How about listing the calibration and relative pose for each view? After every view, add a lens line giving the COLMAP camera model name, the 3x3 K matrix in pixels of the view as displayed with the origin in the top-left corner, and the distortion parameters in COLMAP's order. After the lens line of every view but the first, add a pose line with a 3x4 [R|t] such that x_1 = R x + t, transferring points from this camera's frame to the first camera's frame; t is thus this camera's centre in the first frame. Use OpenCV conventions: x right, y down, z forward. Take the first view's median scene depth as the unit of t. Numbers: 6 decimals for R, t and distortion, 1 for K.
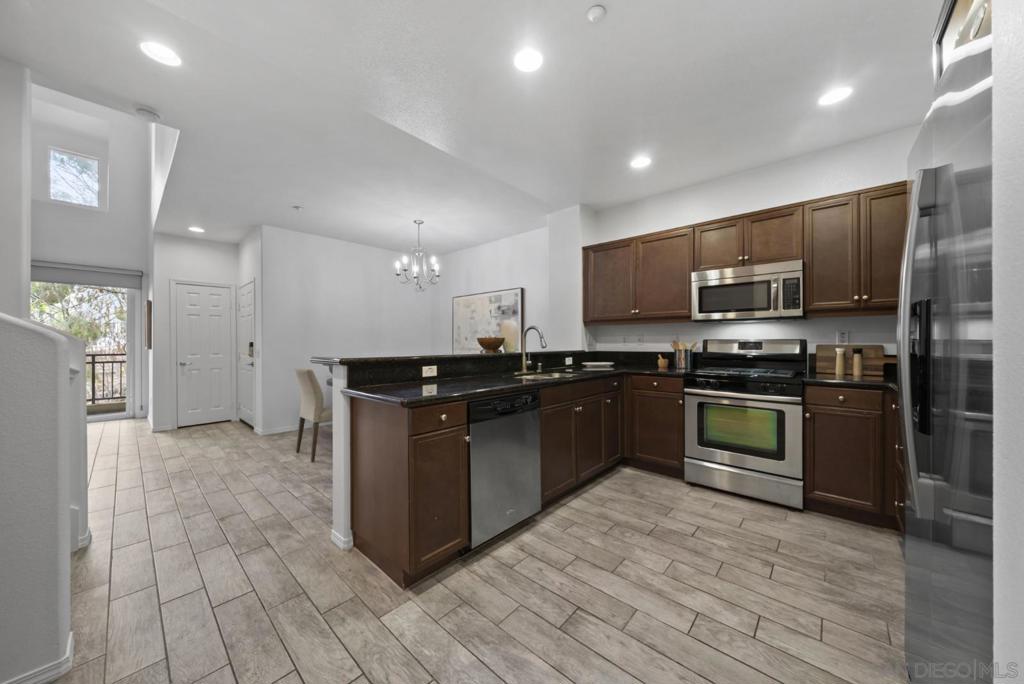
lens RADIAL K [[354.7, 0, 512.0], [0, 354.7, 342.0], [0, 0, 1]] dist [-0.004852, -0.000005]
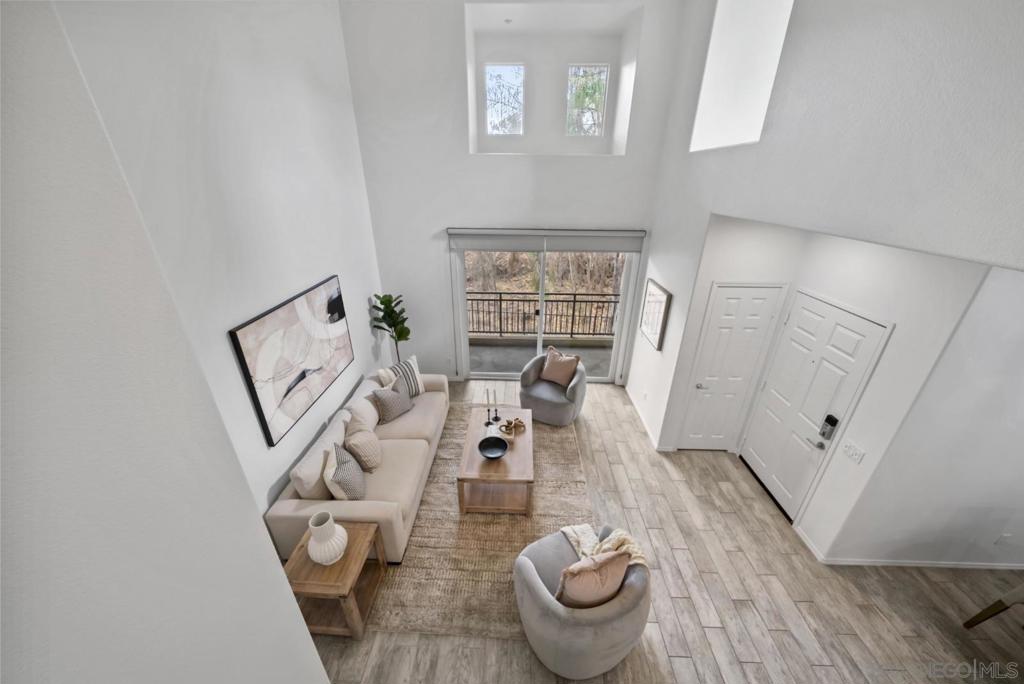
lens RADIAL K [[354.7, 0, 512.0], [0, 354.7, 342.0], [0, 0, 1]] dist [-0.004852, -0.000005]
pose [[0.652093, 0.324733, -0.685072, -1.028113], [-0.009993, 0.907226, 0.420525, -0.518891], [0.758073, -0.267376, 0.594840, 0.365925]]
